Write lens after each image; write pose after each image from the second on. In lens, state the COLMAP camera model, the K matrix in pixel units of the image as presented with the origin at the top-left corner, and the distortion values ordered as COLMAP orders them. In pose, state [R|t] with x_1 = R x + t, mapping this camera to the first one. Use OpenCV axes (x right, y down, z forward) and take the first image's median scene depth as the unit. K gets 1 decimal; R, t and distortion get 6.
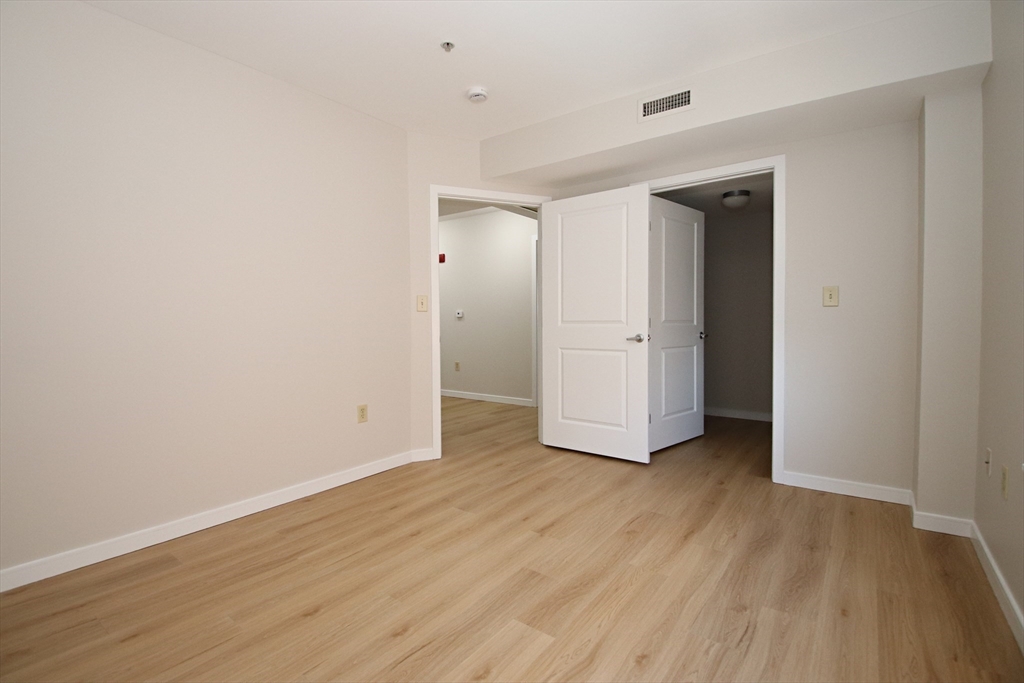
lens RADIAL K [[475.0, 0, 508.4], [0, 475.0, 330.7], [0, 0, 1]] dist [0.021527, -0.023116]
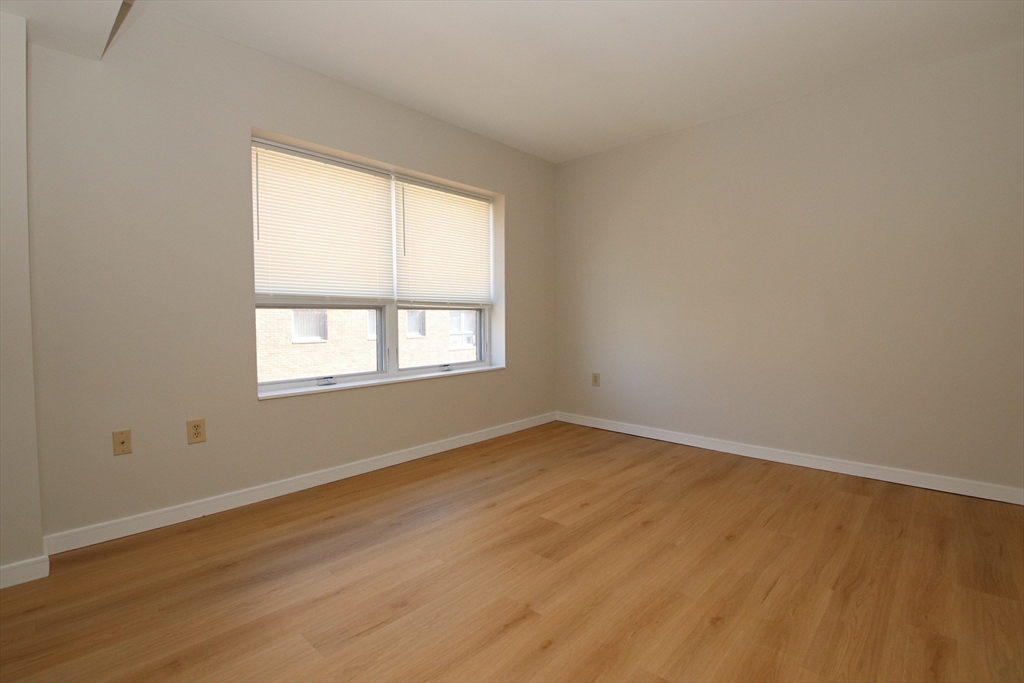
lens RADIAL K [[475.0, 0, 508.4], [0, 475.0, 330.7], [0, 0, 1]] dist [0.021527, -0.023116]
pose [[-0.994241, 0.006334, 0.106981, 0.020566], [0.011791, 0.998657, 0.050459, -0.016020], [-0.106517, 0.051430, -0.992980, 1.689918]]
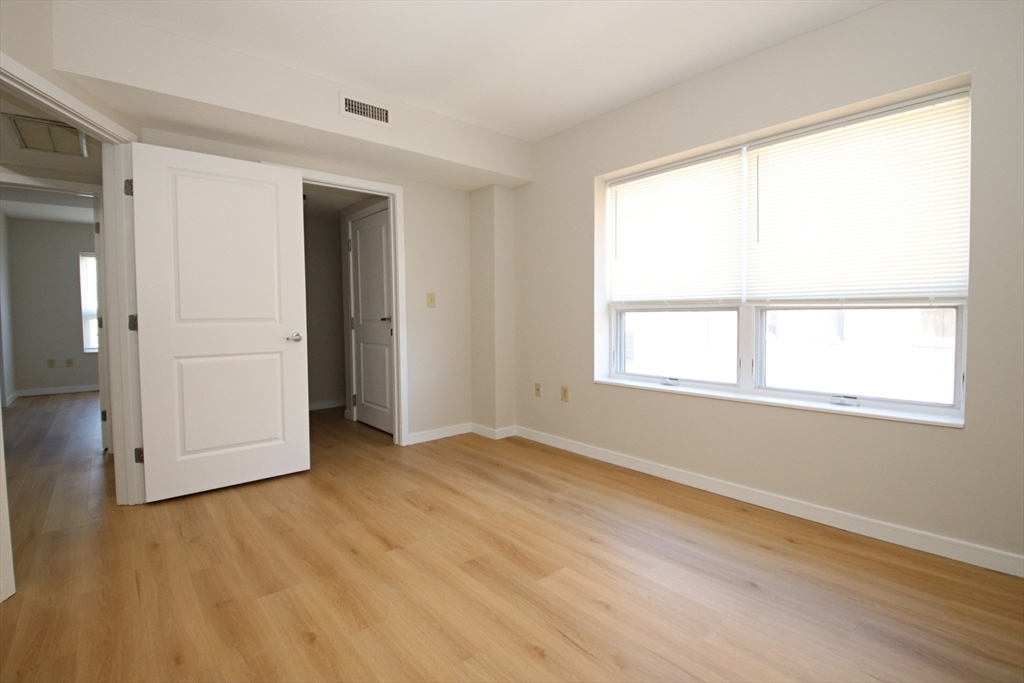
lens RADIAL K [[475.0, 0, 508.4], [0, 475.0, 330.7], [0, 0, 1]] dist [0.021527, -0.023116]
pose [[0.224420, -0.030097, 0.974028, -0.776443], [0.030213, 0.999257, 0.023915, -0.009261], [-0.974024, 0.024061, 0.225163, 0.577404]]
